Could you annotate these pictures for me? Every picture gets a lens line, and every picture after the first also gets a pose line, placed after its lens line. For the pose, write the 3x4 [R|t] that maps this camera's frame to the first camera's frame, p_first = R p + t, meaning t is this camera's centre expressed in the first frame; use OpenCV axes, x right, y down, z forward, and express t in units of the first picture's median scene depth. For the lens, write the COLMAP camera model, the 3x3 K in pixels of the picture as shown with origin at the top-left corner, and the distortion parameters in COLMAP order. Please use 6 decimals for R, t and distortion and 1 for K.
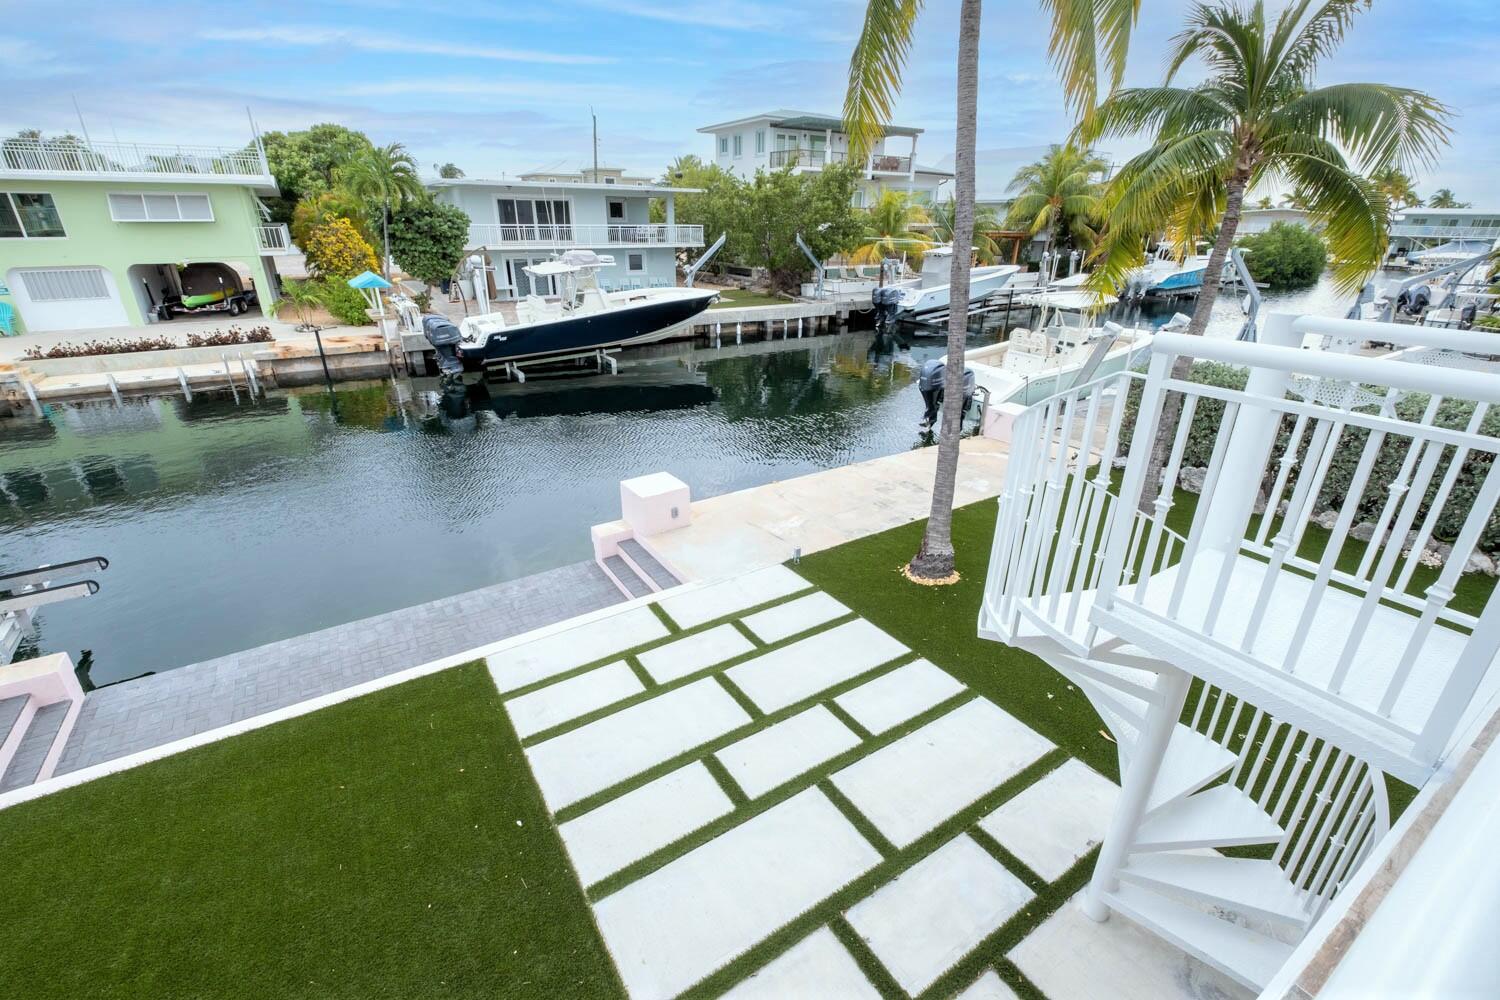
lens RADIAL K [[643.3, 0, 750.0], [0, 643.3, 500.0], [0, 0, 1]] dist [-0.006961, -0.000535]
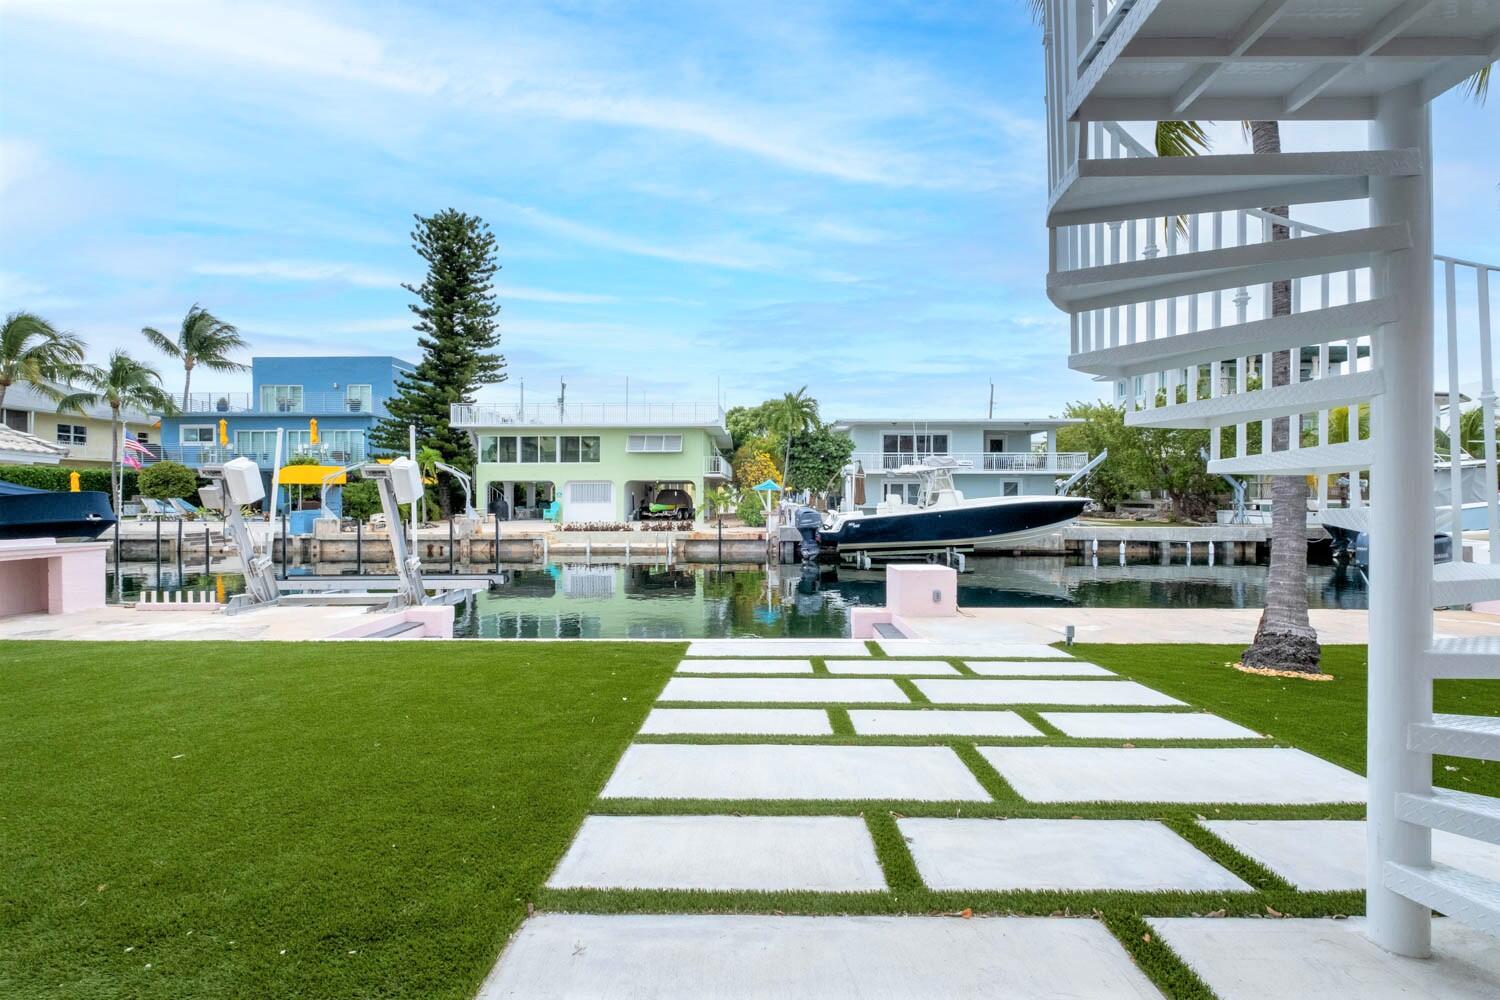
lens RADIAL K [[654.3, 0, 750.0], [0, 654.3, 500.0], [0, 0, 1]] dist [0.000880, -0.000270]
pose [[0.831843, -0.008223, -0.554950, 0.070277], [-0.214923, 0.917104, -0.335749, 0.104014], [0.511708, 0.398562, 0.761120, 0.042547]]
